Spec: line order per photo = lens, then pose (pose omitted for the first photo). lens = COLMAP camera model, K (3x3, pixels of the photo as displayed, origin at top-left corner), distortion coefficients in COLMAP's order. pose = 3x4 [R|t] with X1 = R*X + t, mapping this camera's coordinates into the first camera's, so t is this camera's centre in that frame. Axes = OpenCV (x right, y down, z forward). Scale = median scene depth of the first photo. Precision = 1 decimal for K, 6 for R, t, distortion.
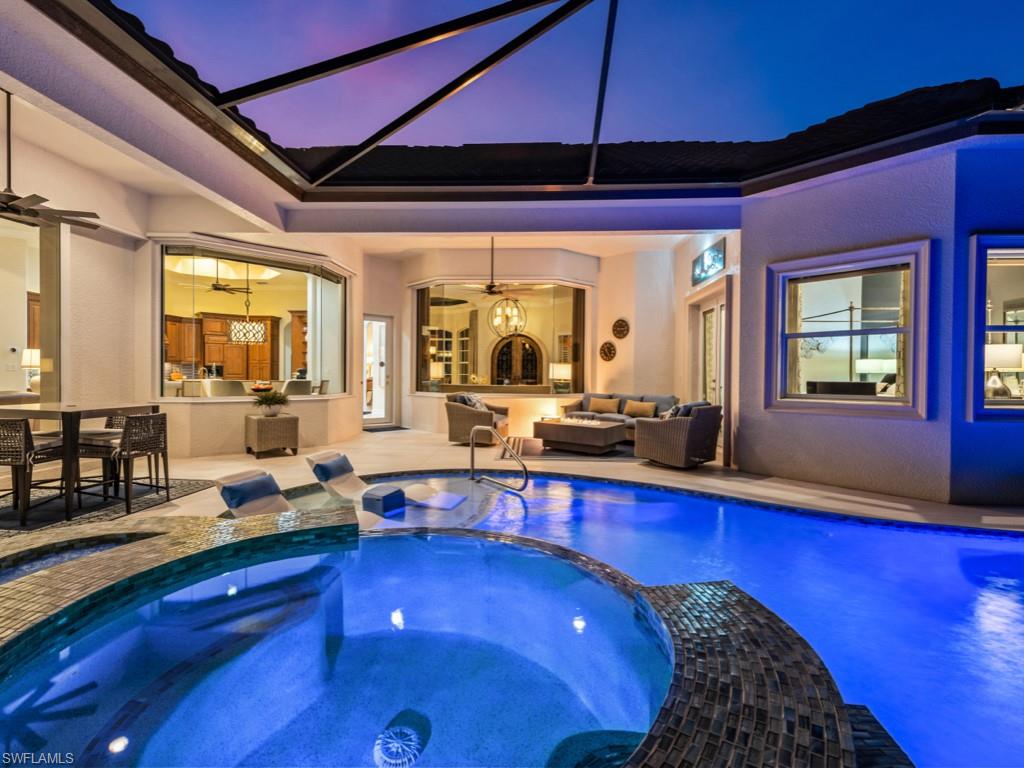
lens RADIAL K [[489.8, 0, 511.3], [0, 489.8, 382.0], [0, 0, 1]] dist [-0.013522, 0.000380]
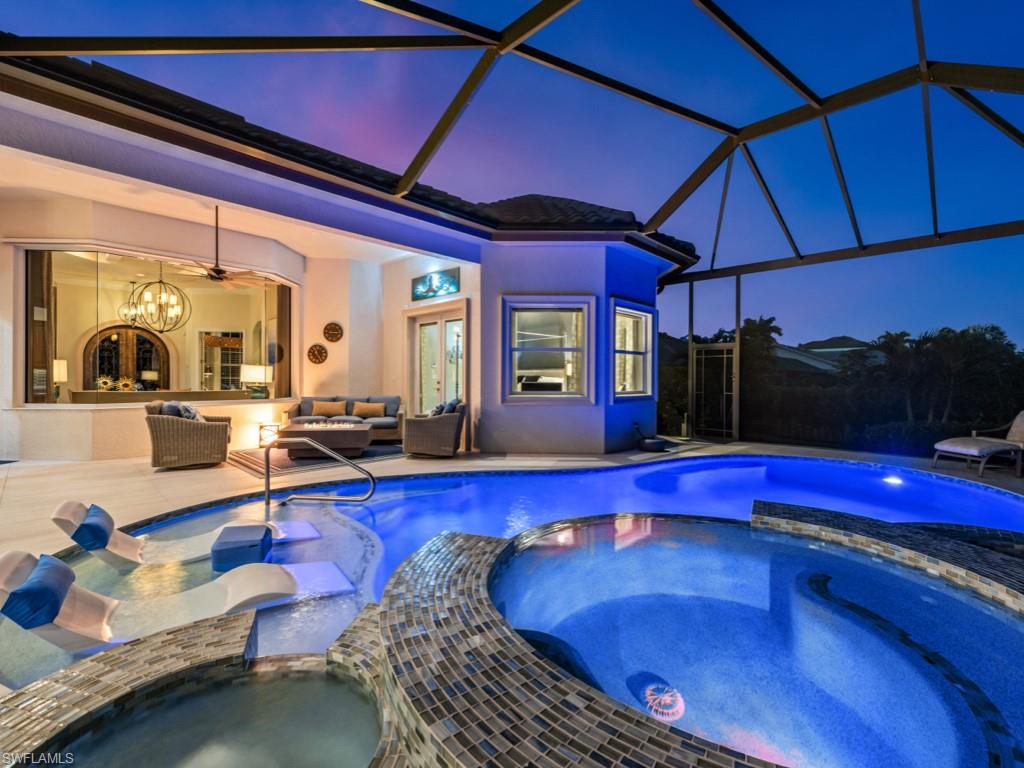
lens RADIAL K [[456.4, 0, 510.1], [0, 456.4, 379.3], [0, 0, 1]] dist [0.001905, -0.000700]
pose [[0.640678, -0.005434, 0.767791, -0.323200], [0.012143, 0.999922, -0.003056, -0.004614], [-0.767714, 0.011281, 0.640693, 0.138238]]
